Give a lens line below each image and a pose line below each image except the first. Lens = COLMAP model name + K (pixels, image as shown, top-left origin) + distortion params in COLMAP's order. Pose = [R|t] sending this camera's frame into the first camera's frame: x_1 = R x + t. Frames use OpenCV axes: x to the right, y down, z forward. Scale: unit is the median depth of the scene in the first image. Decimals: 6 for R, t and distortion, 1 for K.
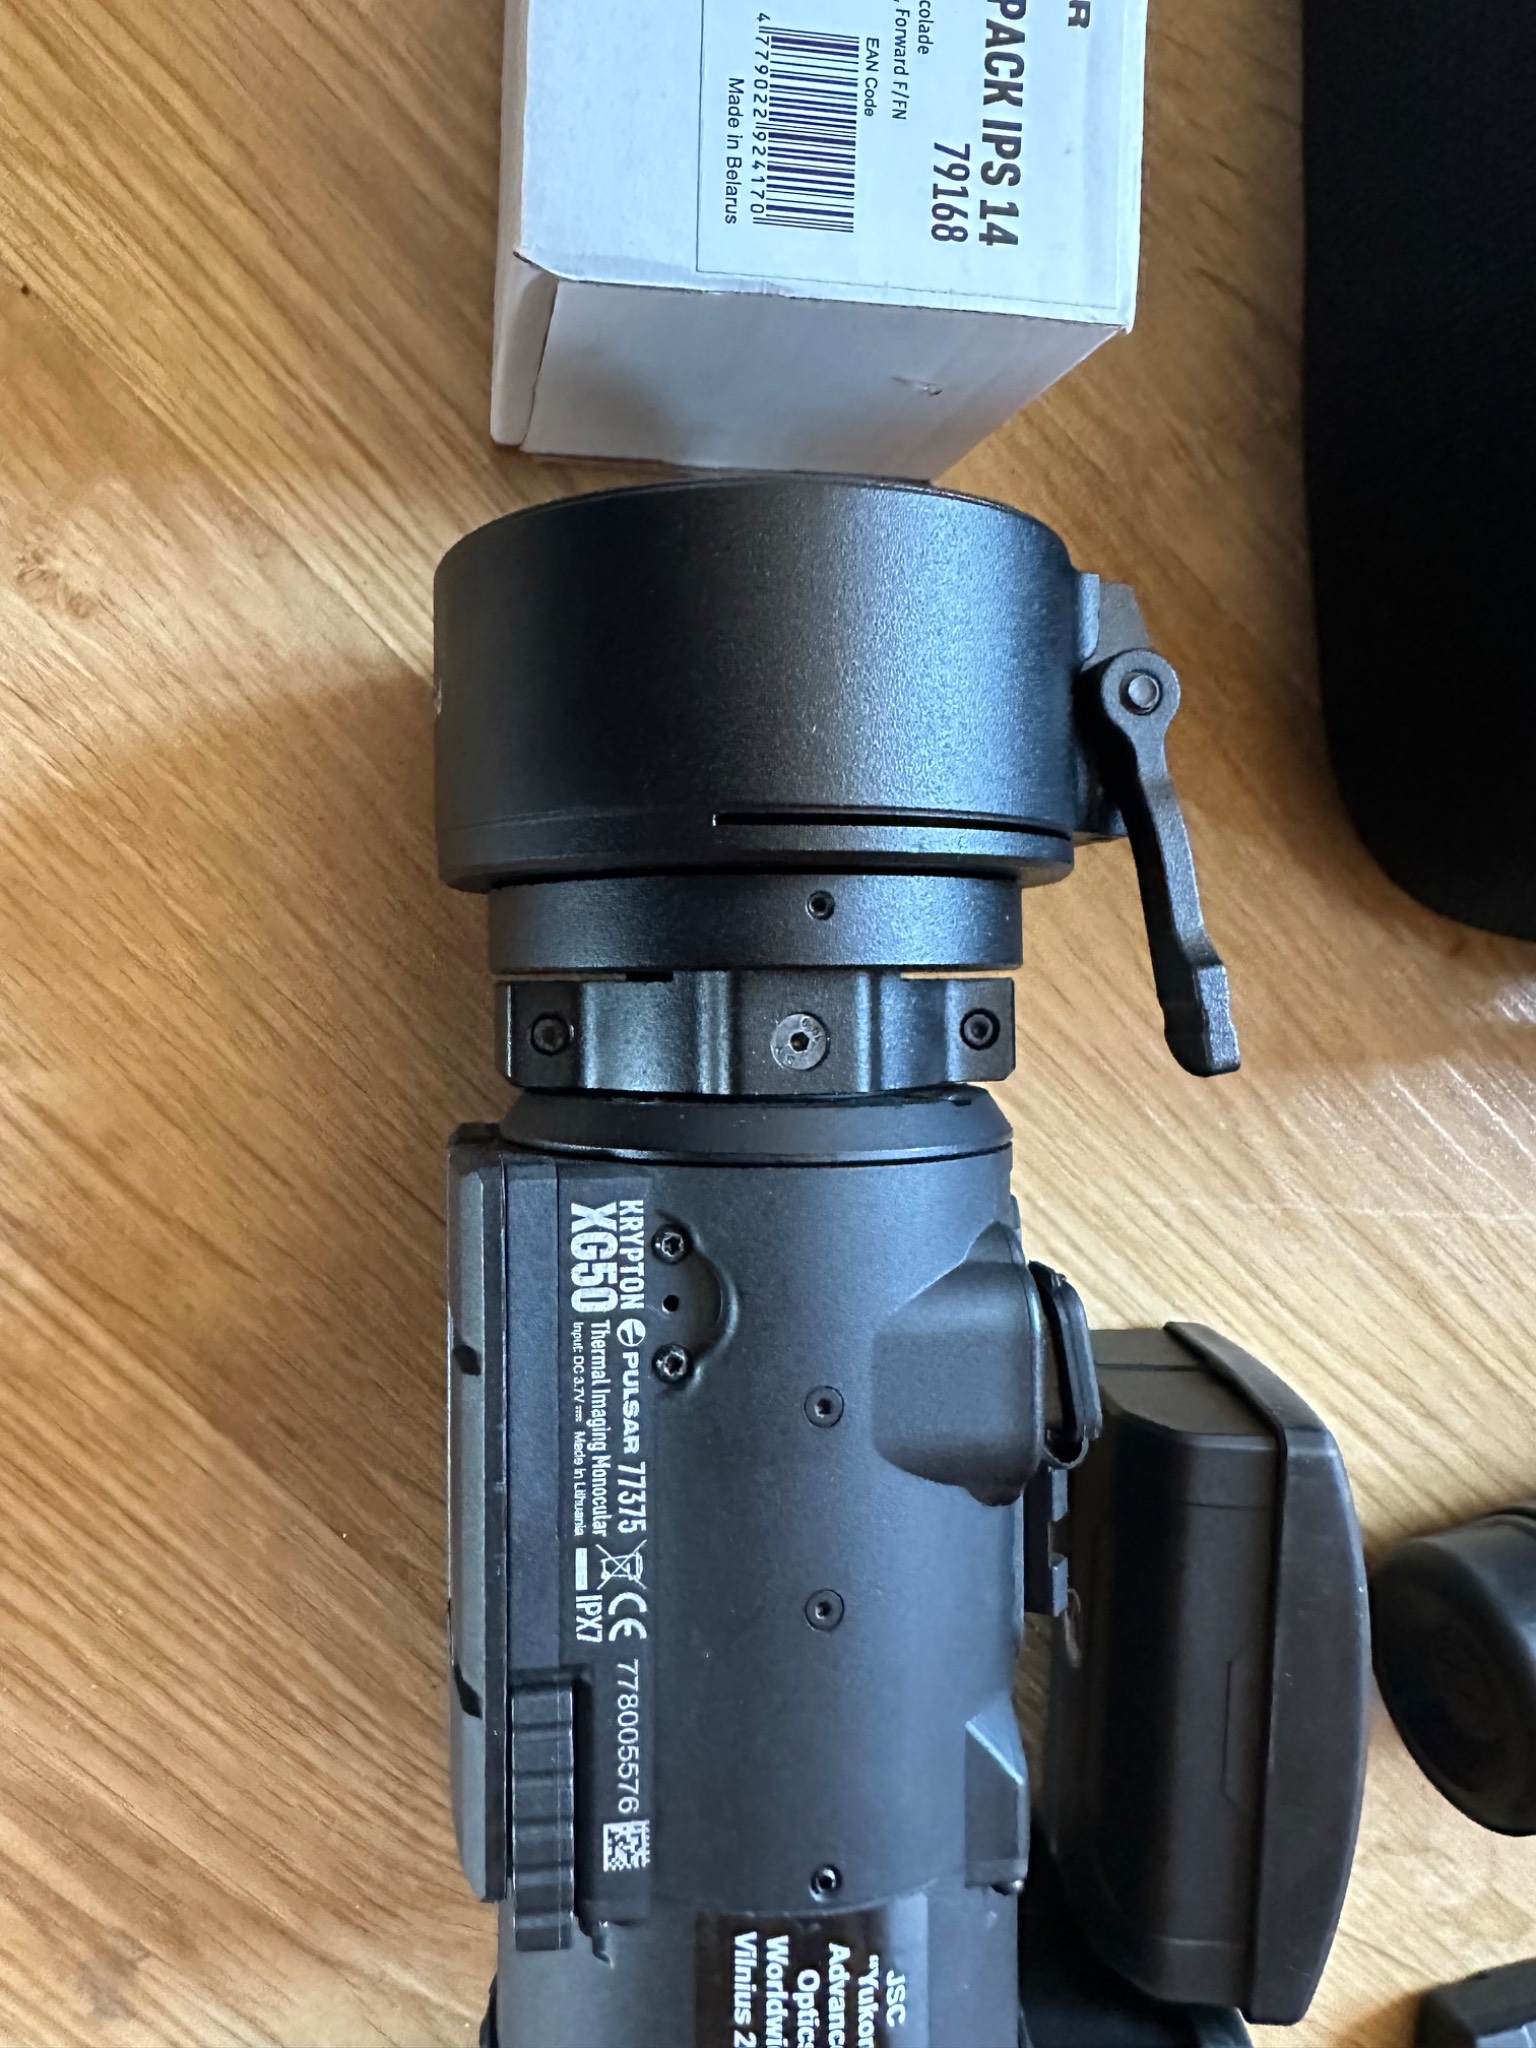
lens RADIAL K [[1457.5, 0, 649.1], [0, 1457.5, 954.7], [0, 0, 1]] dist [-0.006309, 0.000765]
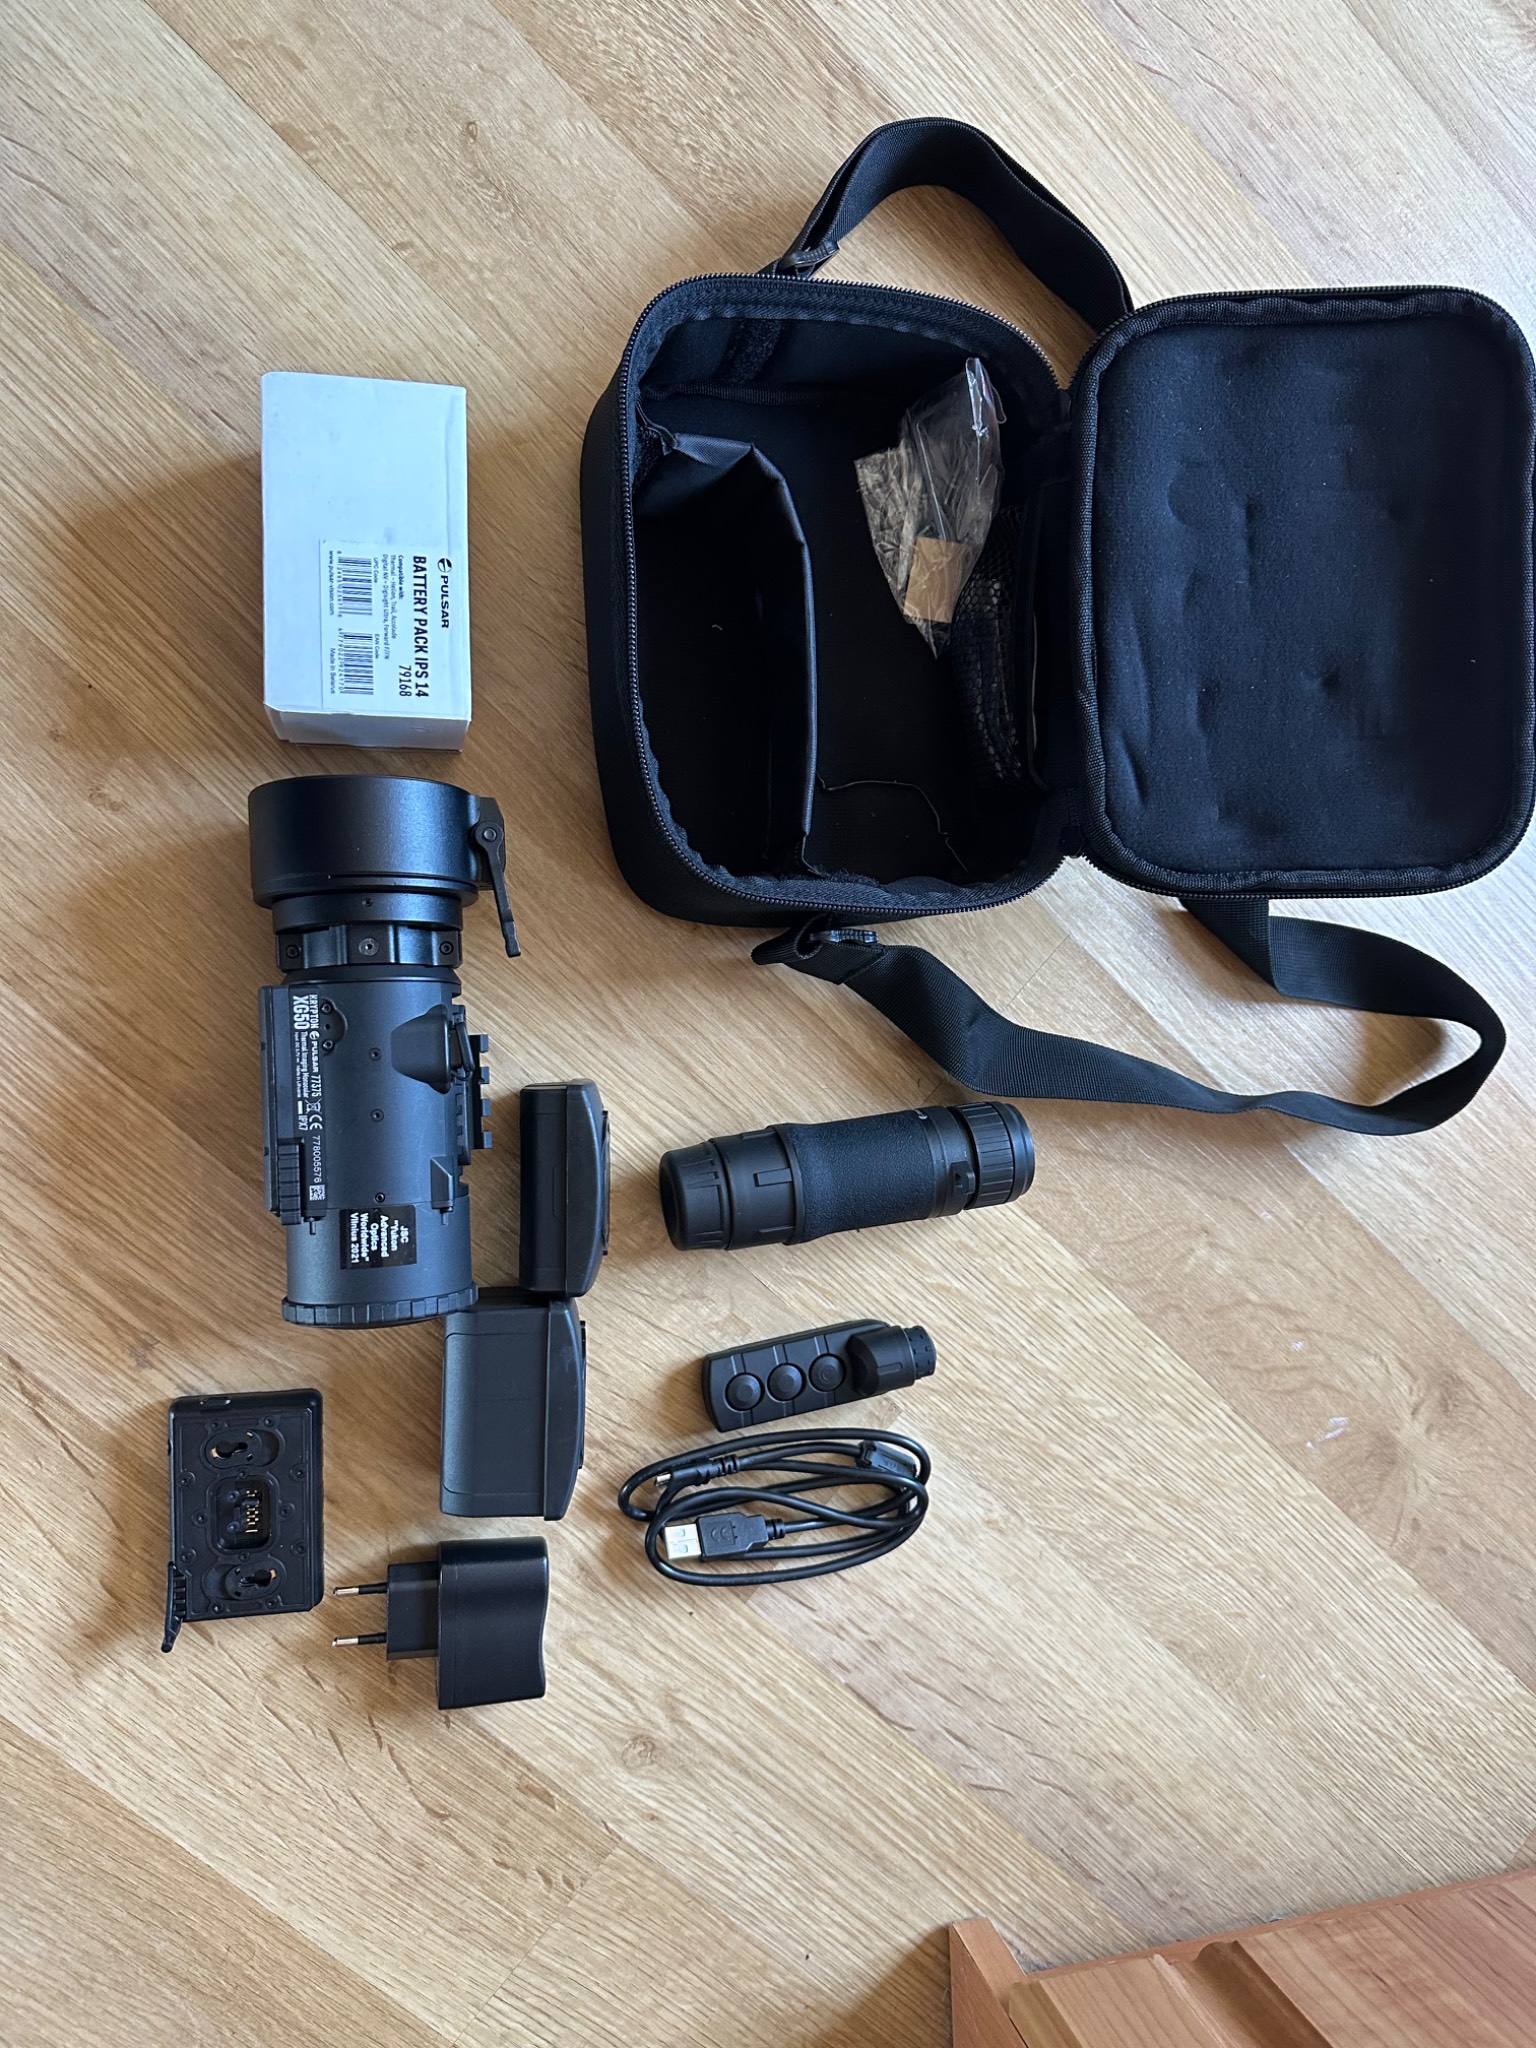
lens RADIAL K [[1442.0, 0, 768.0], [0, 1442.0, 1024.0], [0, 0, 1]] dist [0.014532, -0.030000]
pose [[0.992565, -0.039855, 0.115009, 0.443169], [0.042791, 0.998815, -0.023177, 0.251370], [-0.113949, 0.027926, 0.993094, -1.643246]]
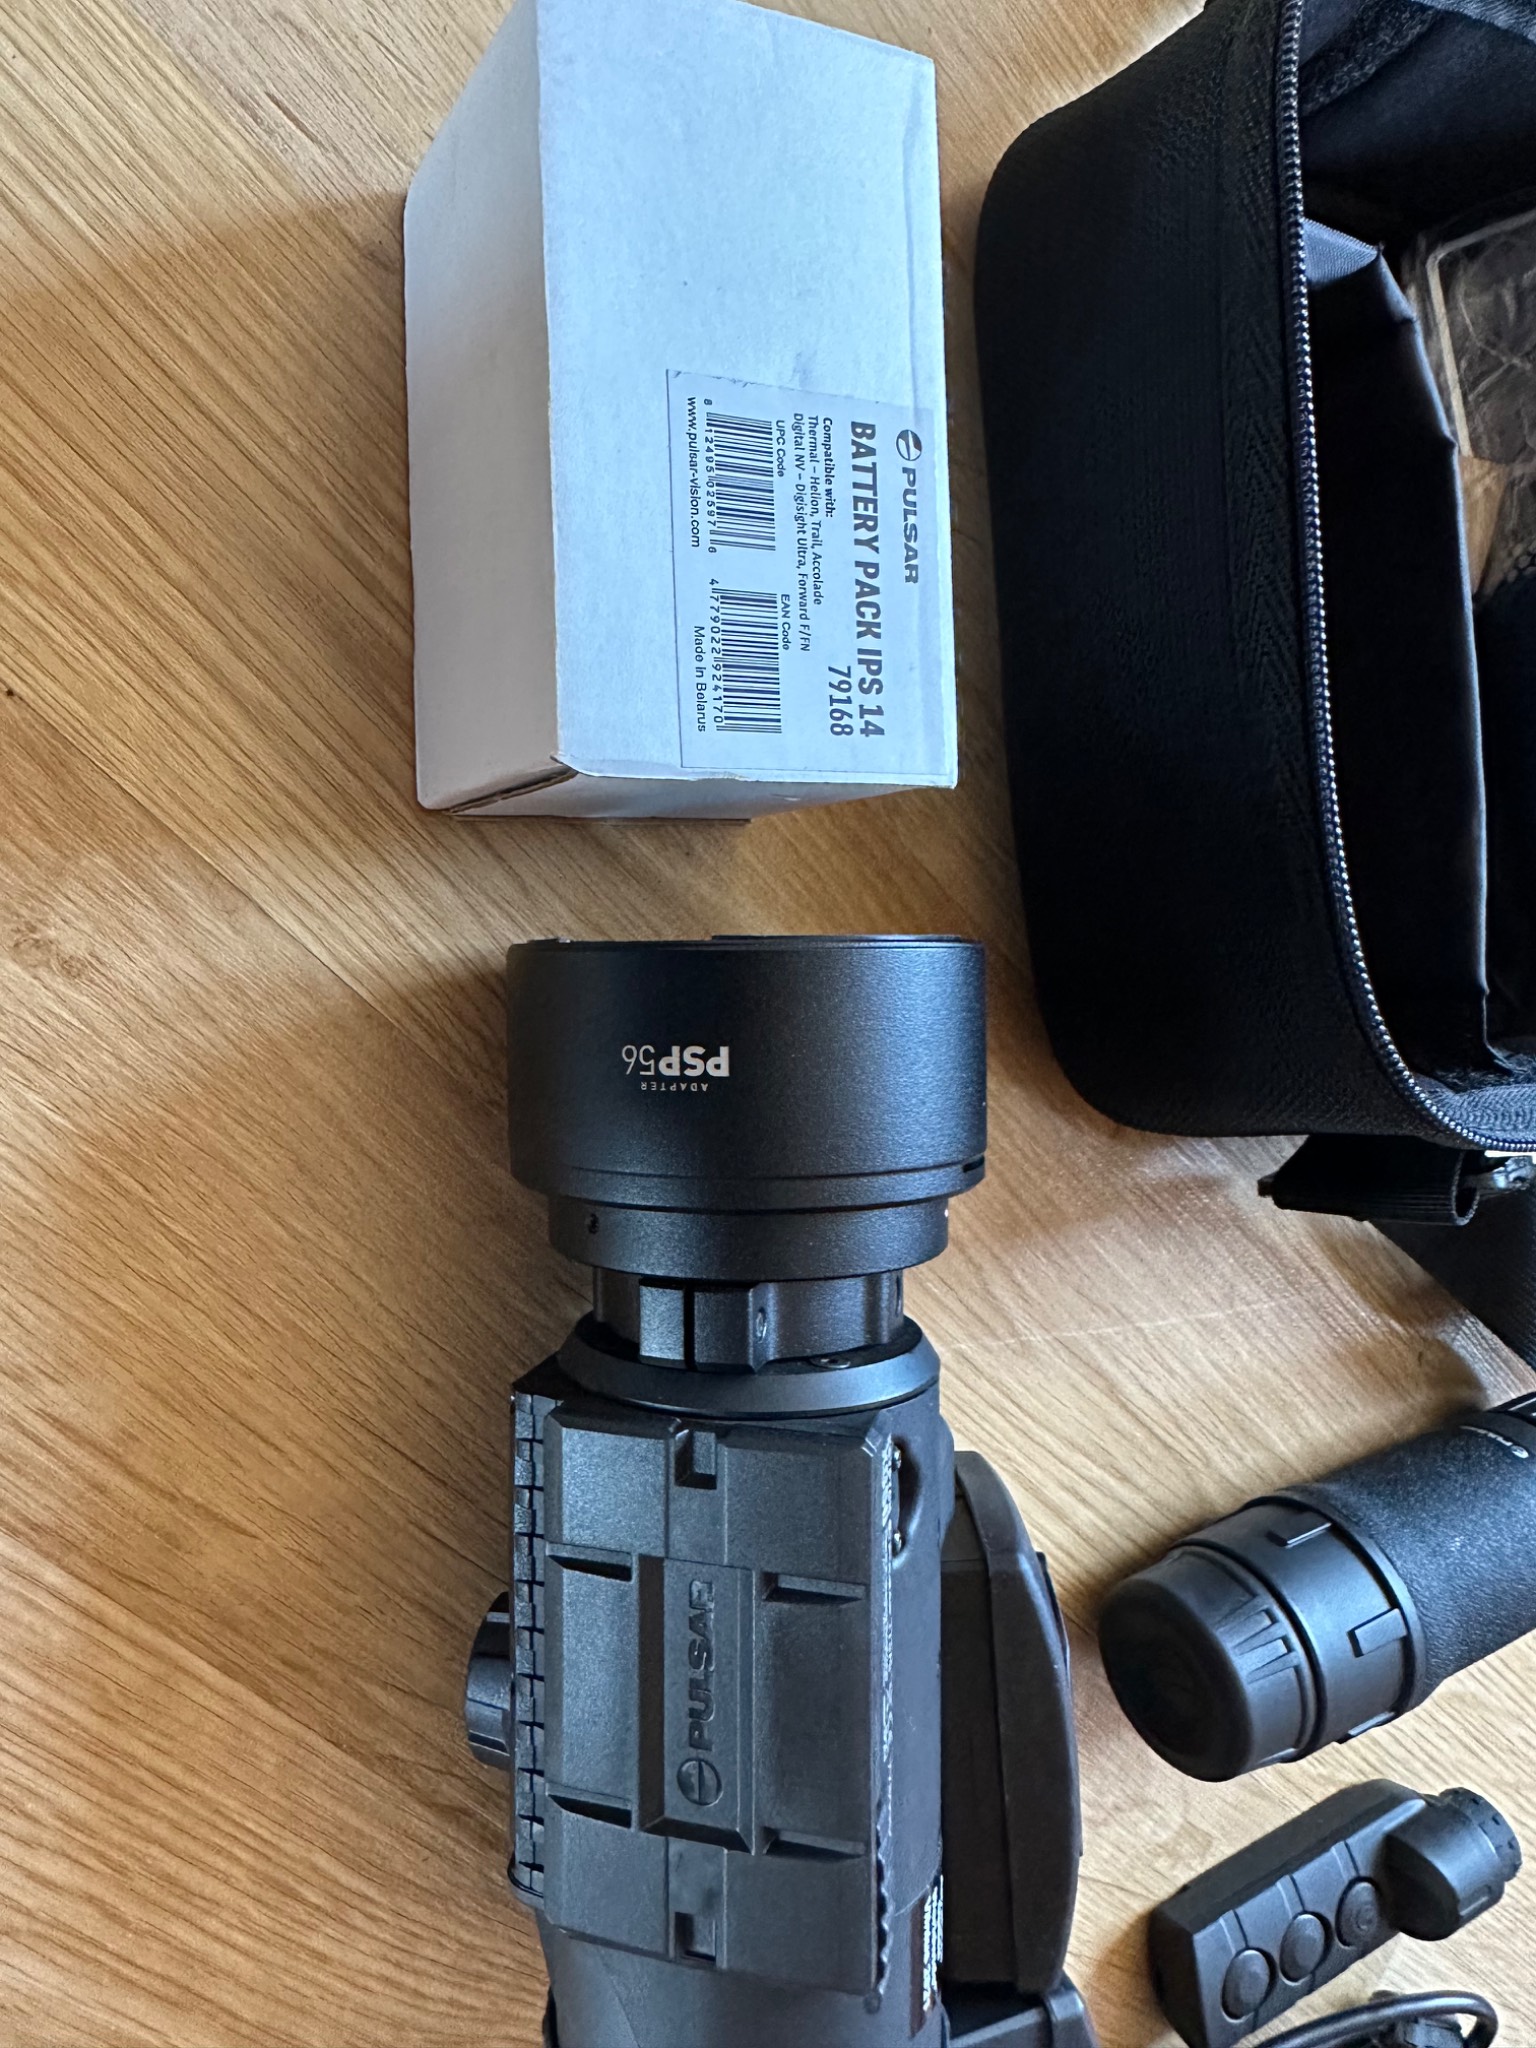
lens RADIAL K [[1457.5, 0, 649.1], [0, 1457.5, 954.7], [0, 0, 1]] dist [-0.006309, 0.000765]
pose [[0.952061, -0.057120, 0.300527, -0.299597], [0.067259, 0.997459, -0.023490, -0.190100], [-0.298421, 0.042577, 0.953484, -0.204934]]
